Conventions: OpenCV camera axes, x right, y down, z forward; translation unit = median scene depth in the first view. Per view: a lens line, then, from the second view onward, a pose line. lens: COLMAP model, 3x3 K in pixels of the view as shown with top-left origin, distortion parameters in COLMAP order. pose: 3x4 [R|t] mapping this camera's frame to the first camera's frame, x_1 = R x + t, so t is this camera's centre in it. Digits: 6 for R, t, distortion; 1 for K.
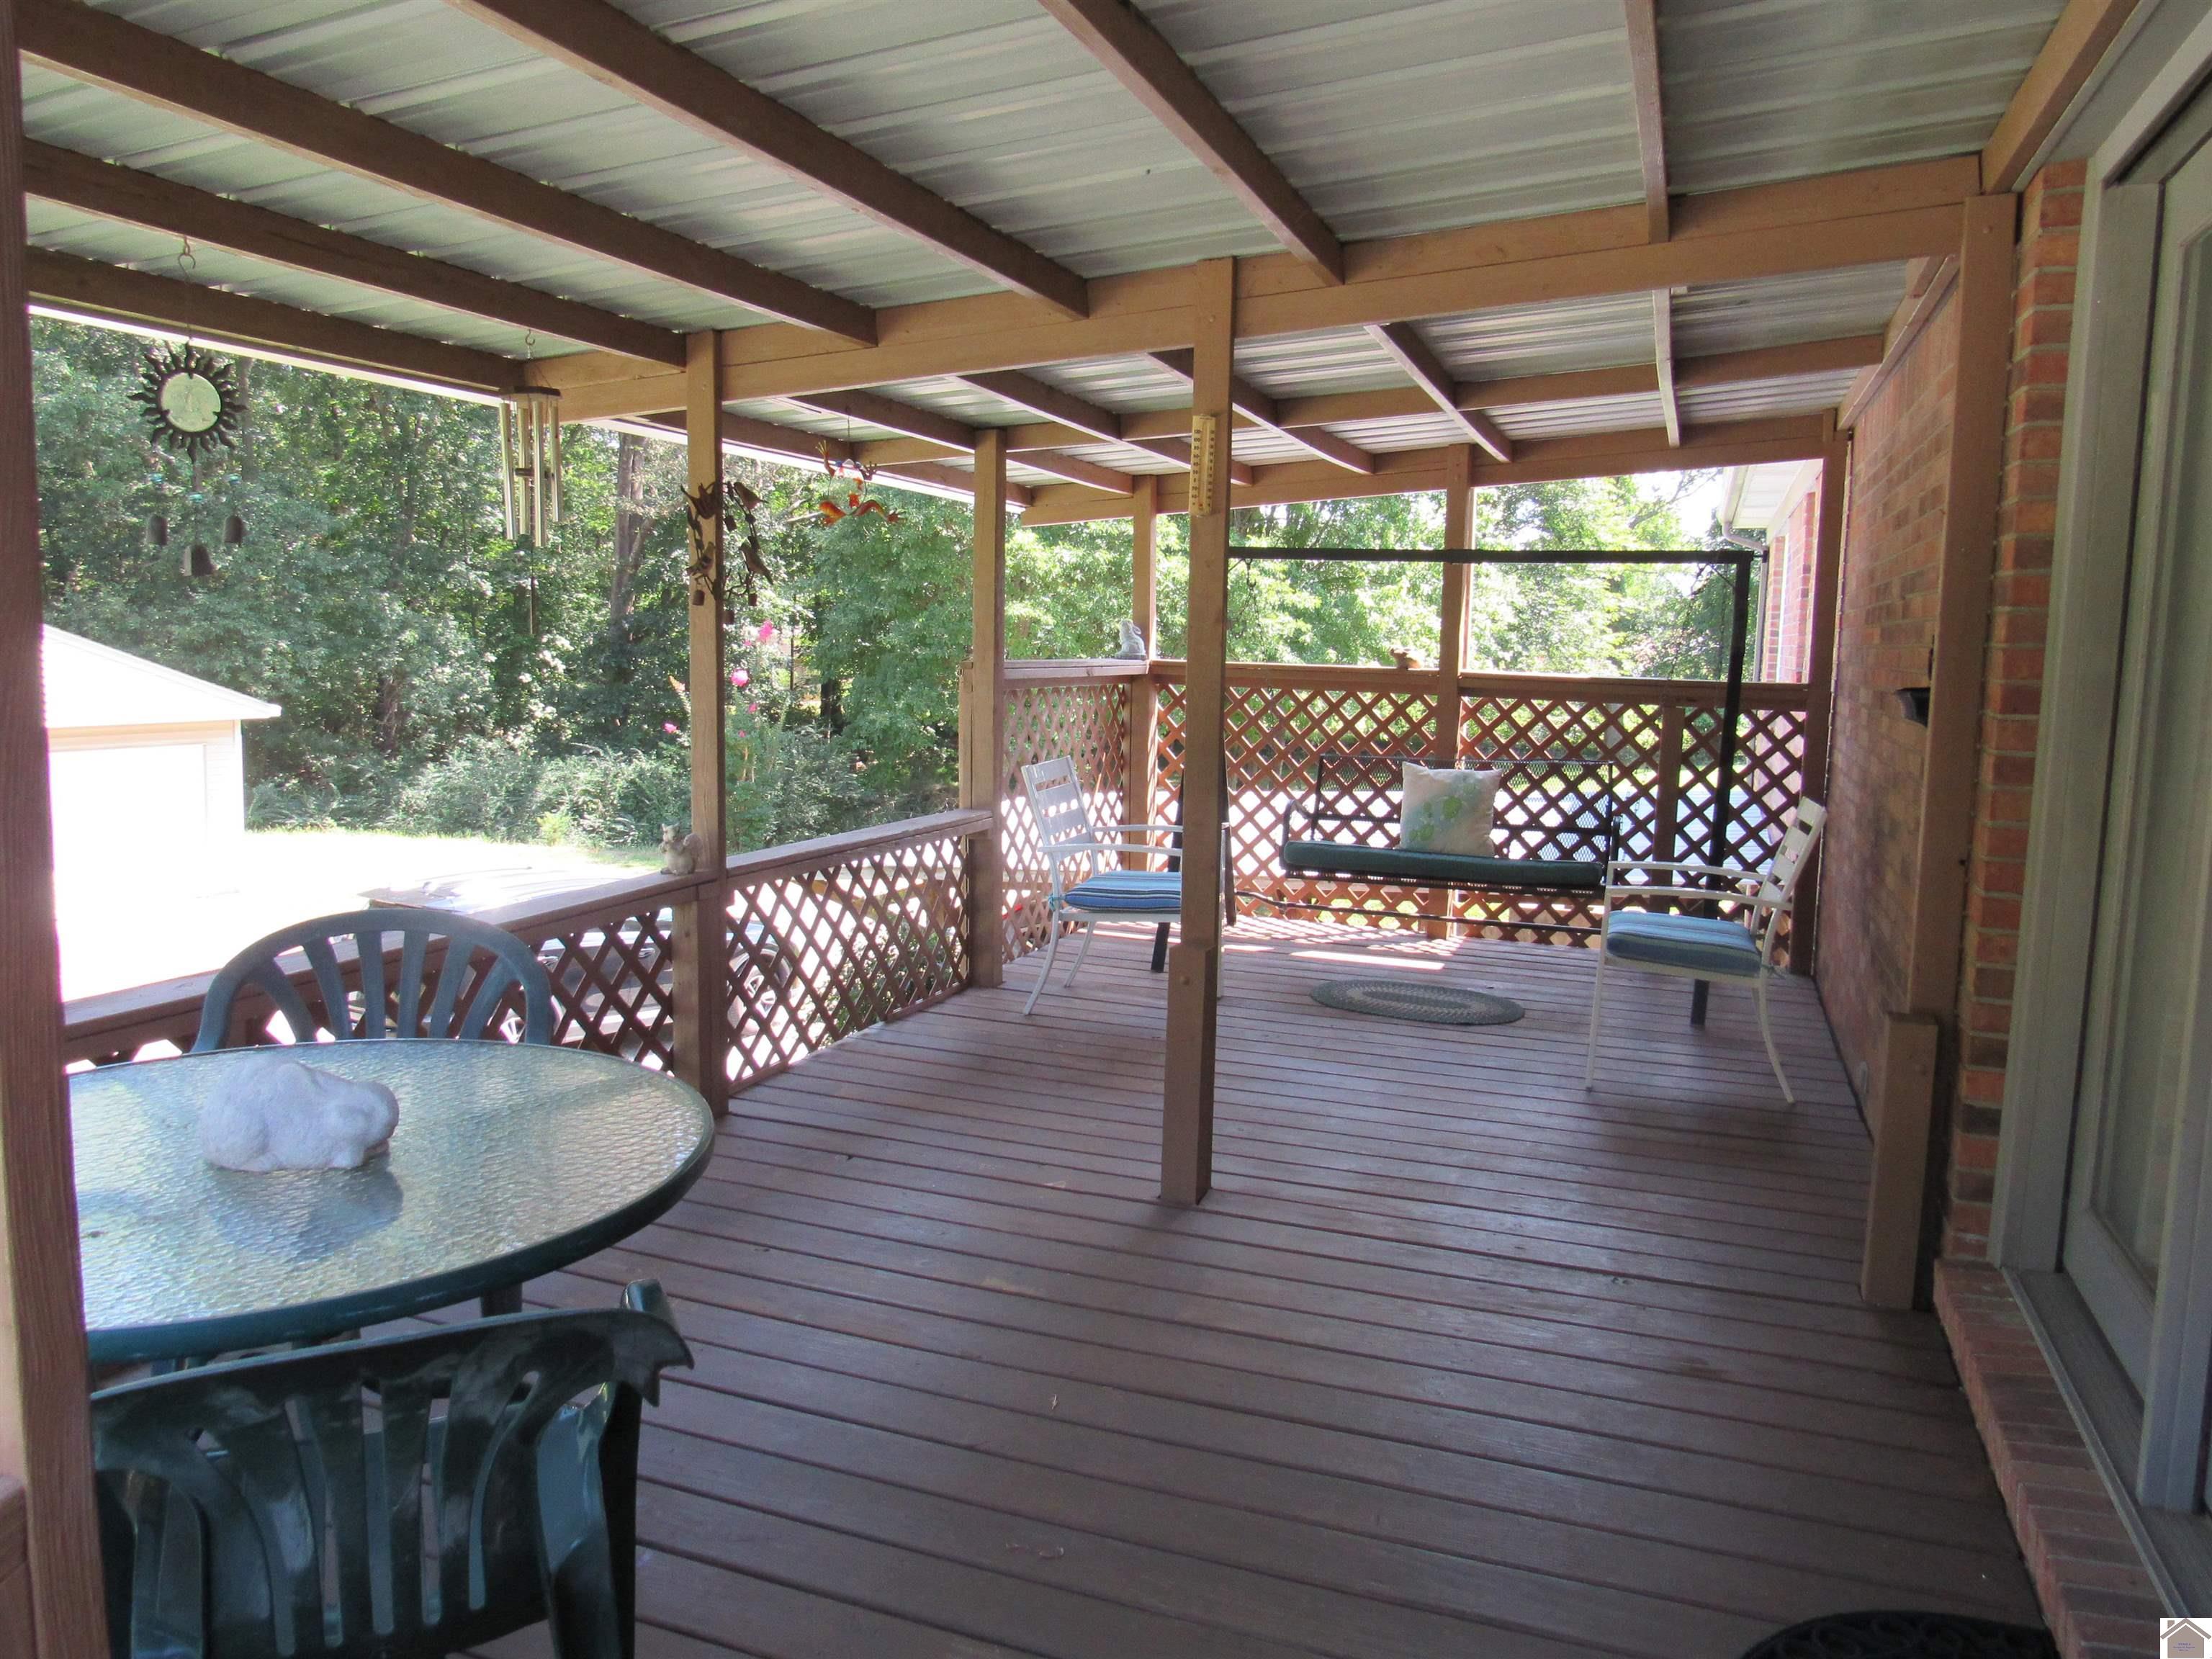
lens RADIAL K [[1577.4, 0, 1102.8], [0, 1577.4, 837.7], [0, 0, 1]] dist [-0.033817, -0.000048]
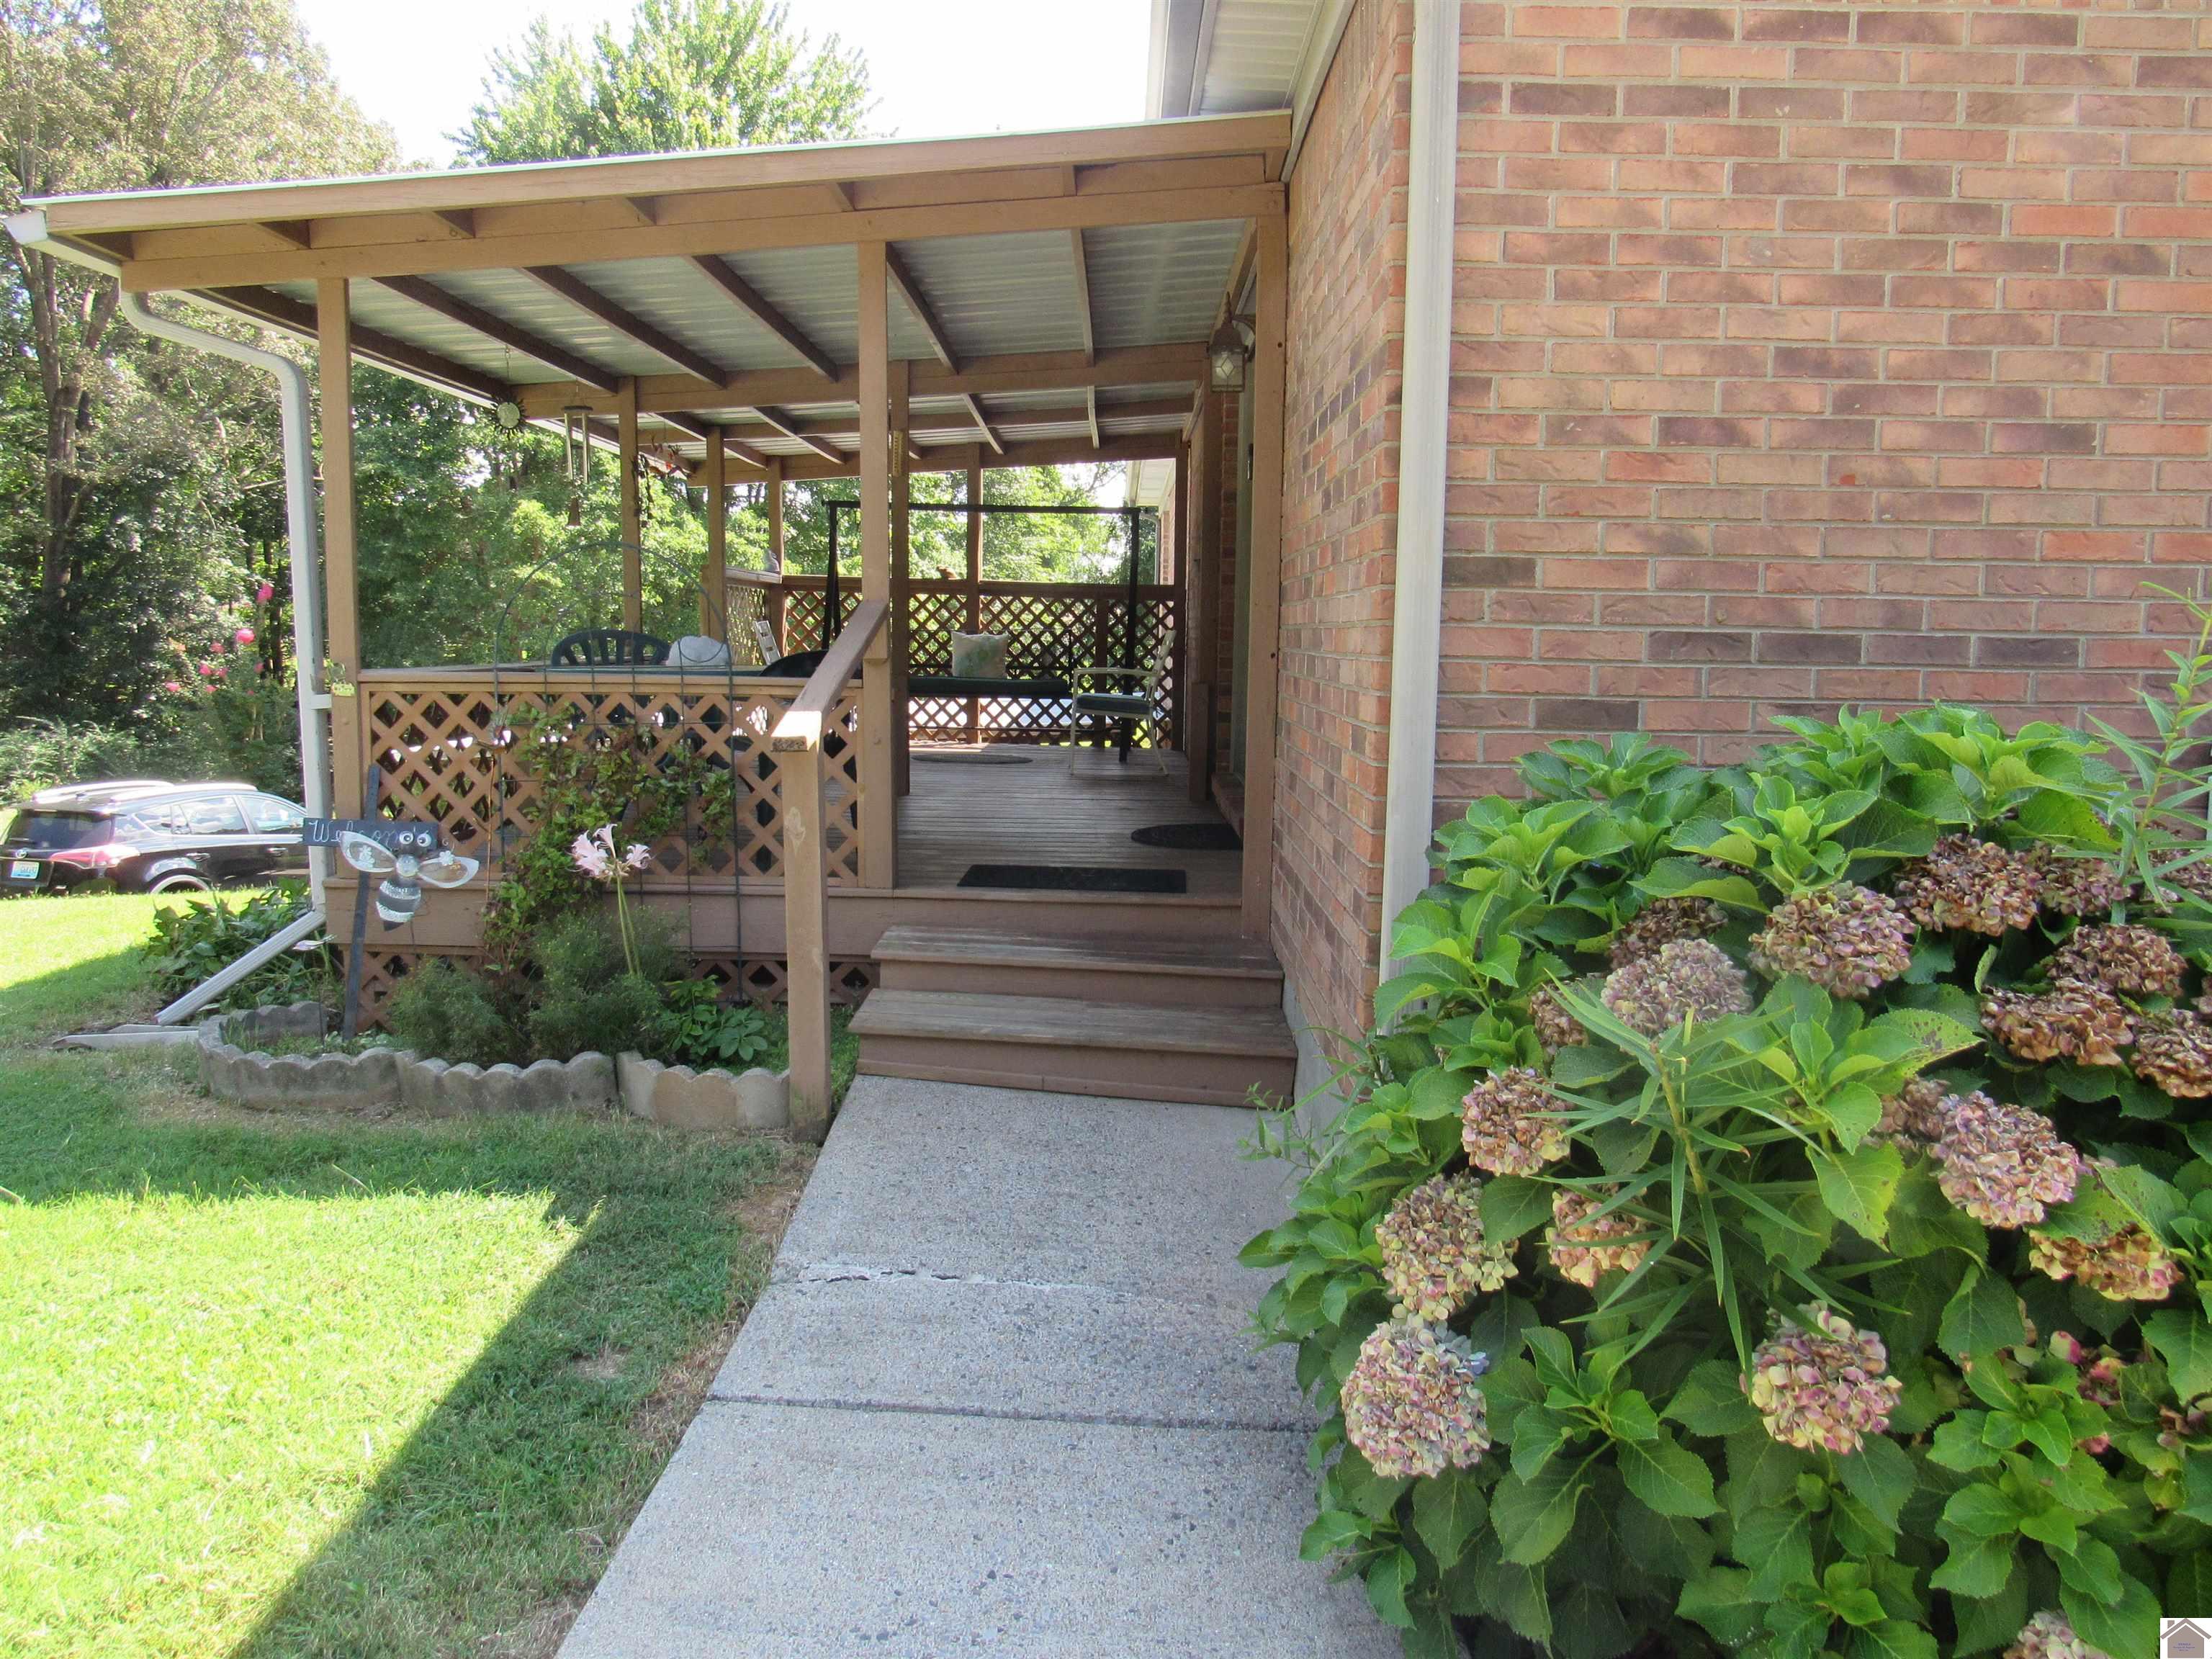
lens RADIAL K [[1577.4, 0, 1102.8], [0, 1577.4, 837.7], [0, 0, 1]] dist [-0.033817, -0.000048]
pose [[0.938973, -0.047485, 0.340697, -0.231861], [0.044193, 0.998871, 0.017423, 0.144217], [-0.341140, -0.001303, 0.940012, -0.611552]]
